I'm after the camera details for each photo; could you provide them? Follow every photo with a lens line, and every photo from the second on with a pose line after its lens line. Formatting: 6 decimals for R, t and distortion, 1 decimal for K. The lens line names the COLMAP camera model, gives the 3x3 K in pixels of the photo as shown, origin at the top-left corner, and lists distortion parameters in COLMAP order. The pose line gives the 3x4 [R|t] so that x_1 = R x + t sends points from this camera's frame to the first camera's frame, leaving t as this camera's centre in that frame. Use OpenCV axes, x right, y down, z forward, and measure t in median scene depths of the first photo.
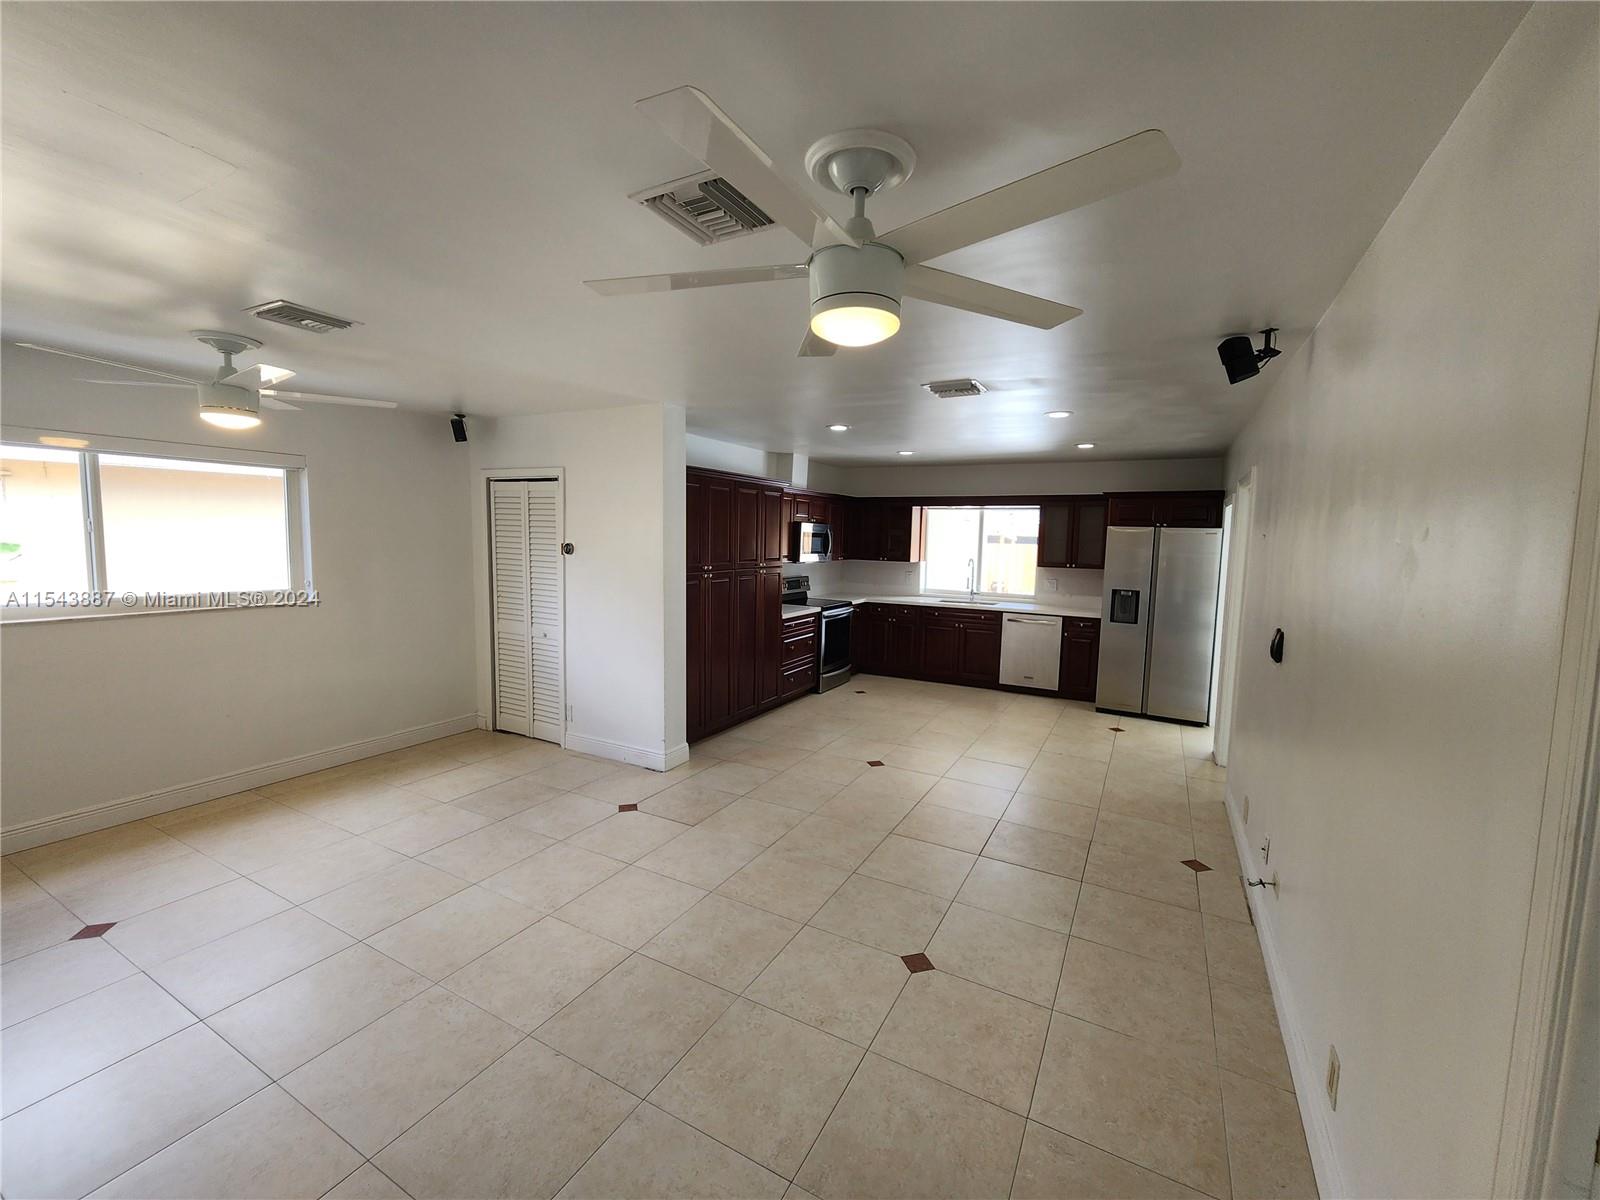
lens RADIAL K [[654.6, 0, 809.0], [0, 654.6, 590.7], [0, 0, 1]] dist [0.007255, -0.003314]
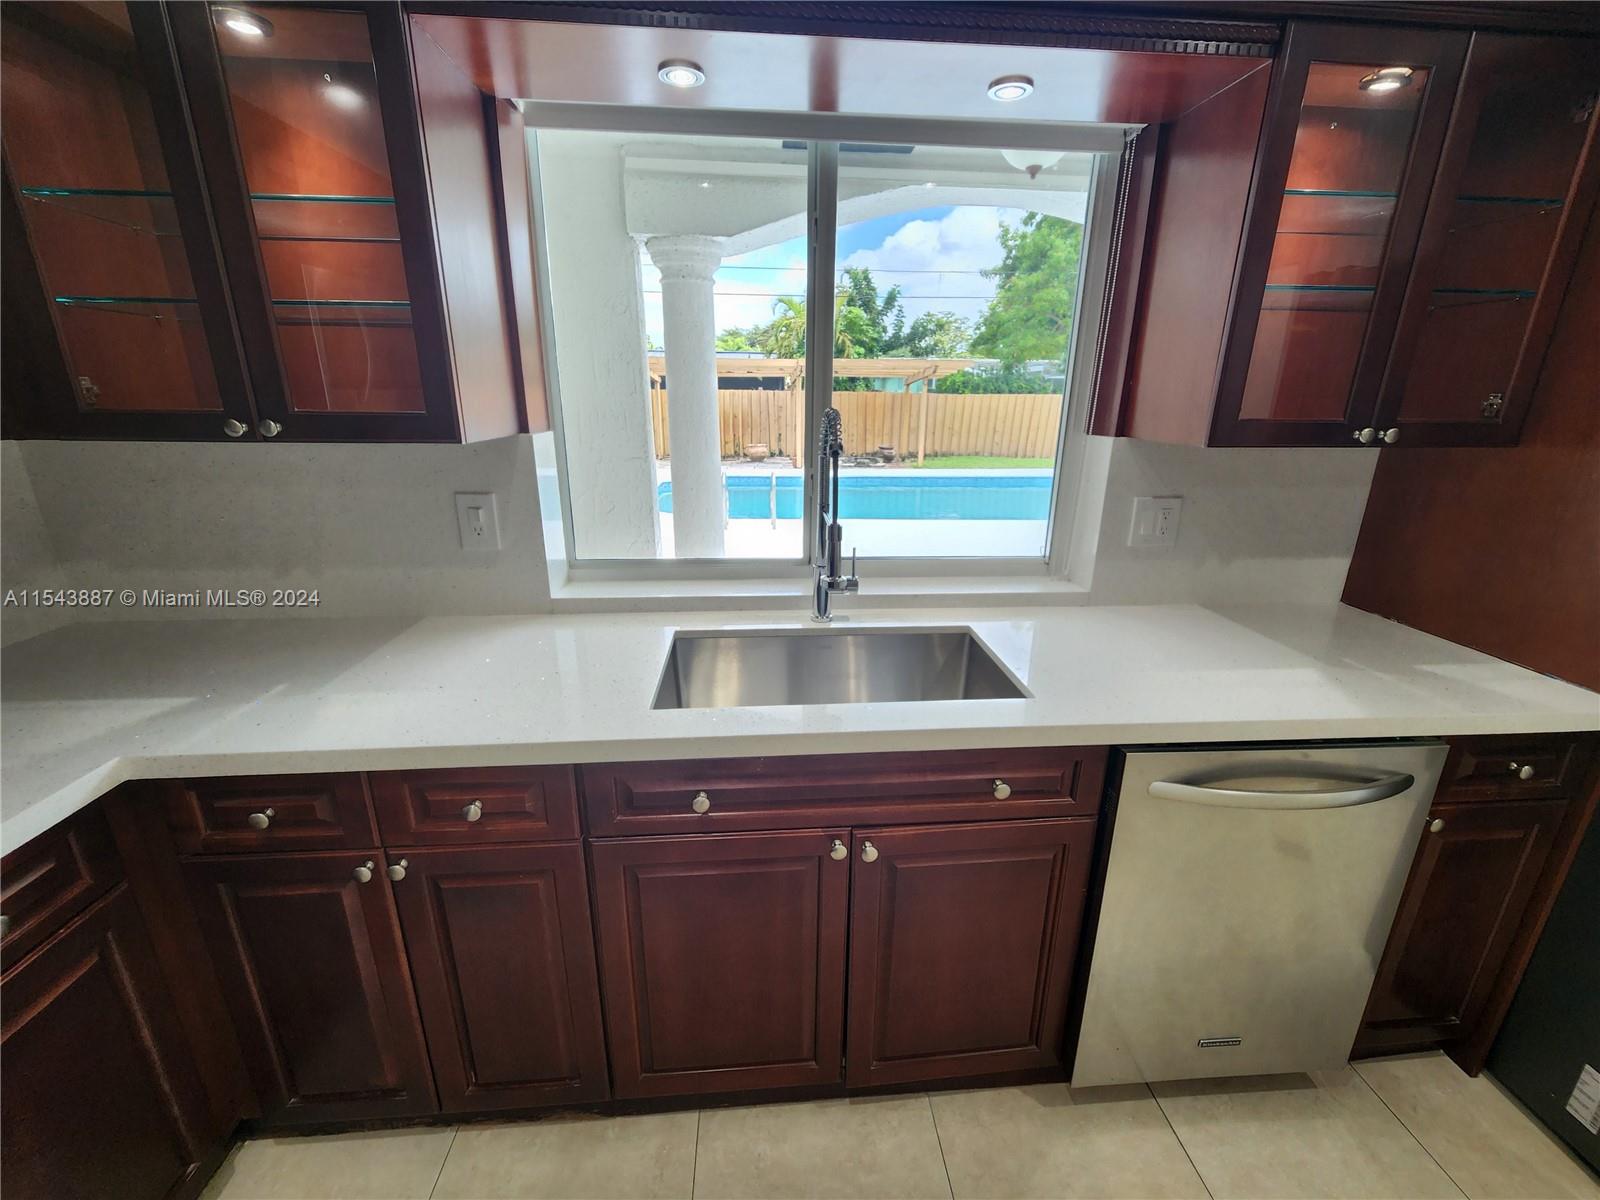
lens RADIAL K [[654.6, 0, 806.5], [0, 654.6, 593.3], [0, 0, 1]] dist [0.007255, -0.003314]
pose [[0.840485, -0.167155, 0.515407, 0.151358], [0.048311, 0.970555, 0.235985, -0.046373], [-0.539677, -0.173442, 0.823812, 0.908459]]
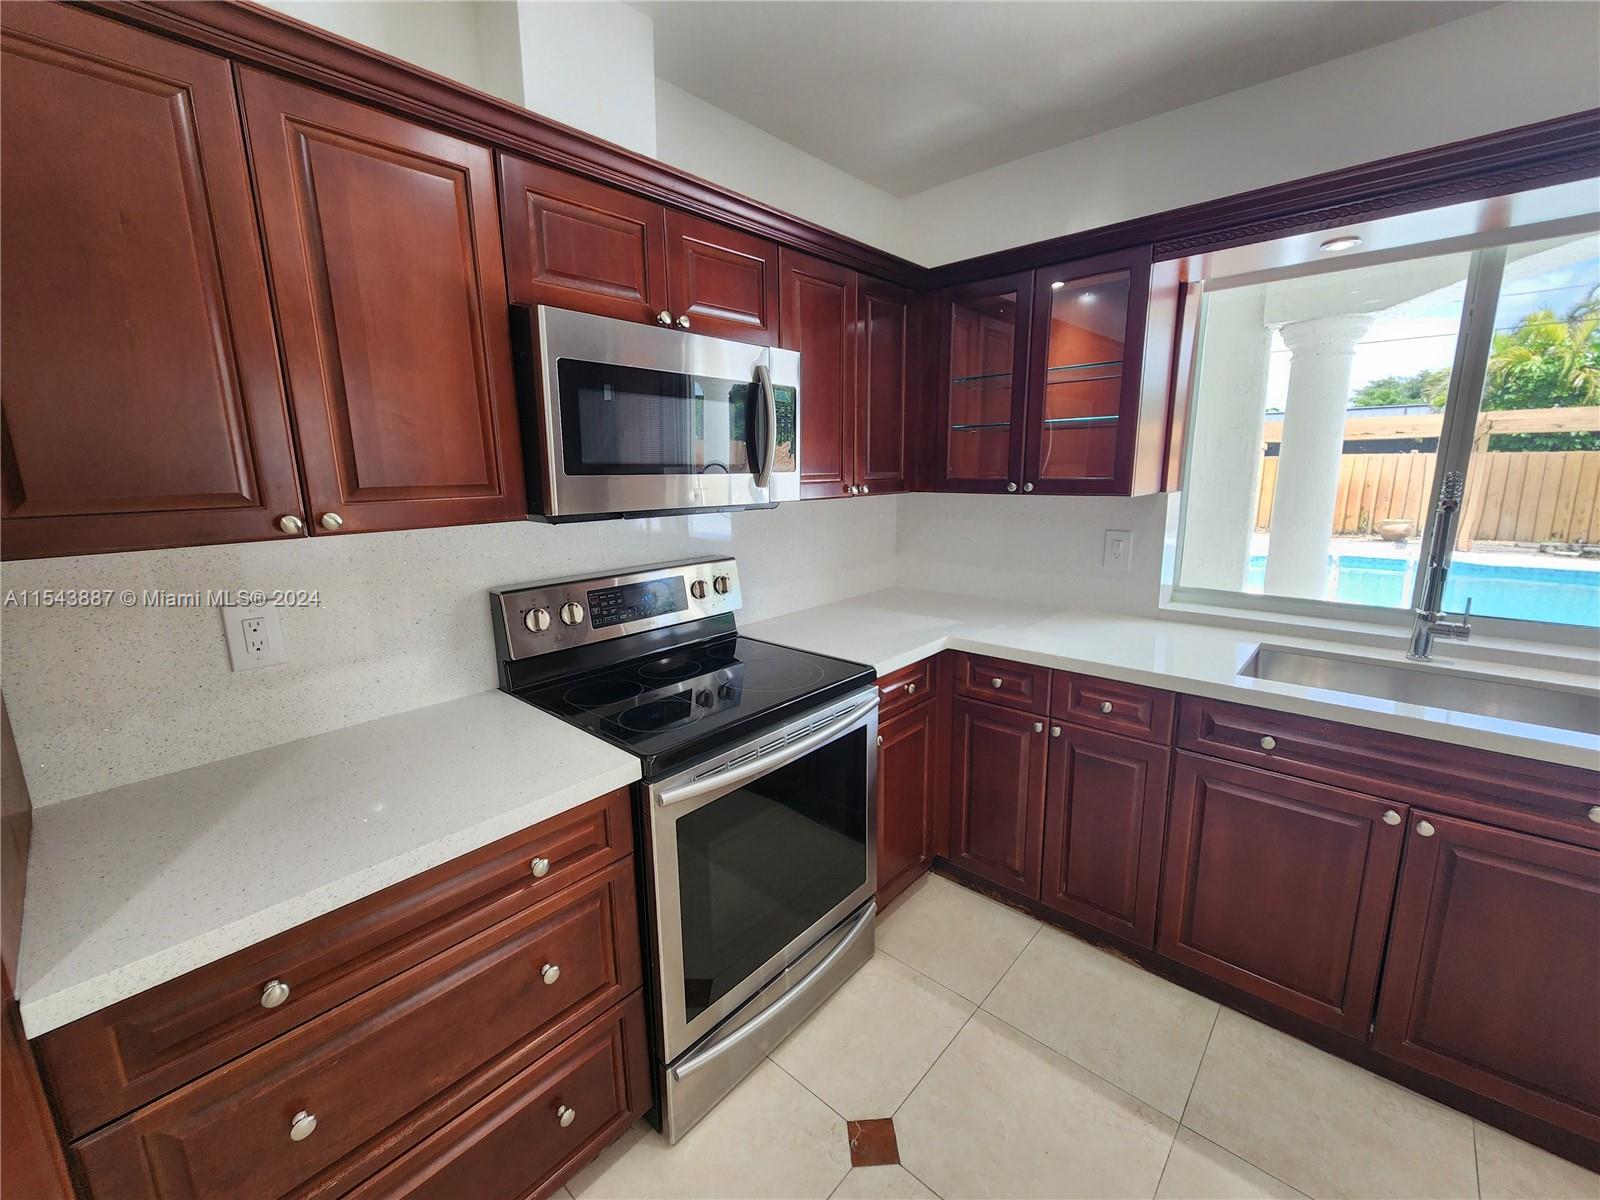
lens RADIAL K [[654.6, 0, 803.6], [0, 654.6, 596.7], [0, 0, 1]] dist [0.007255, -0.003314]
pose [[0.971575, 0.012509, -0.236401, 0.101226], [0.014681, 0.993497, 0.112905, -0.039279], [0.236277, -0.113166, 0.965073, 0.794954]]
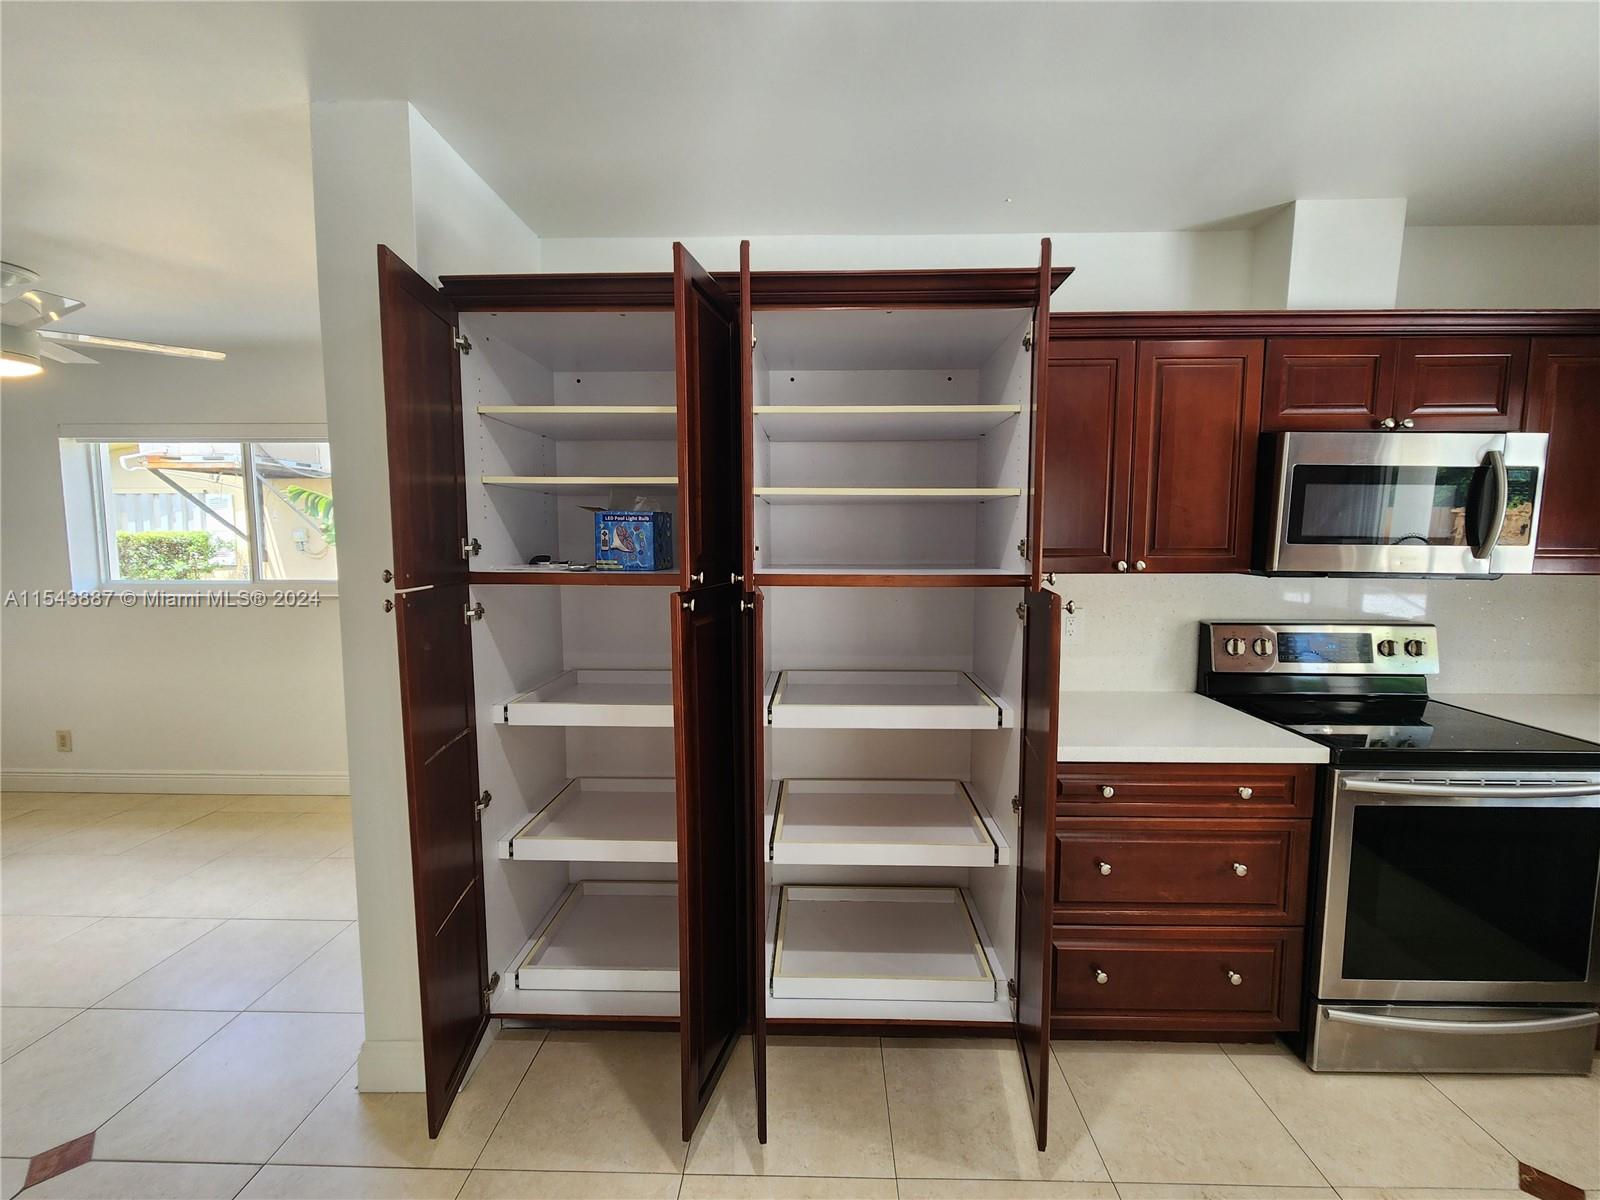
lens RADIAL K [[654.6, 0, 805.7], [0, 654.6, 593.6], [0, 0, 1]] dist [0.007255, -0.003314]
pose [[0.458533, 0.057396, -0.886822, 0.140817], [-0.066945, 0.997308, 0.029933, -0.027775], [0.886152, 0.045643, 0.461141, 0.662357]]
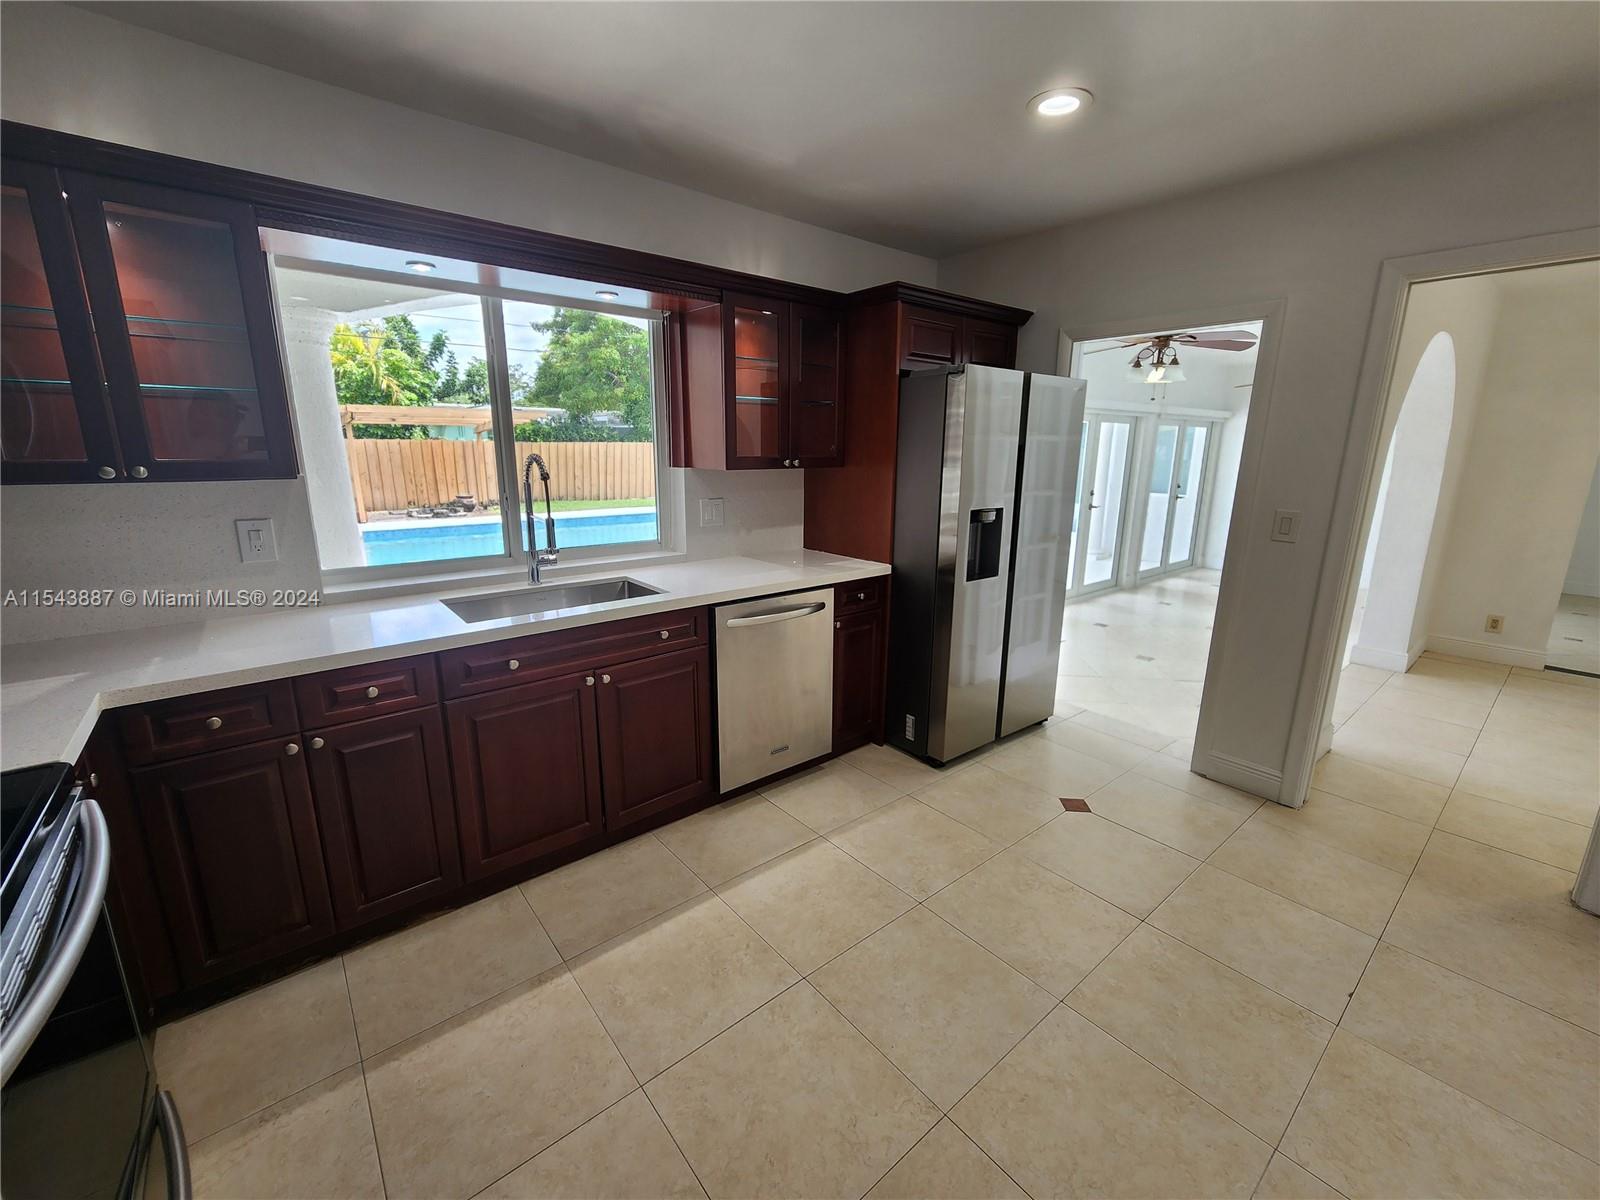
lens RADIAL K [[654.6, 0, 810.6], [0, 654.6, 592.3], [0, 0, 1]] dist [0.007255, -0.003314]
pose [[0.364521, -0.219769, 0.904890, -0.003432], [0.074352, 0.975518, 0.206971, -0.043251], [-0.928222, -0.008165, 0.371937, 0.813823]]
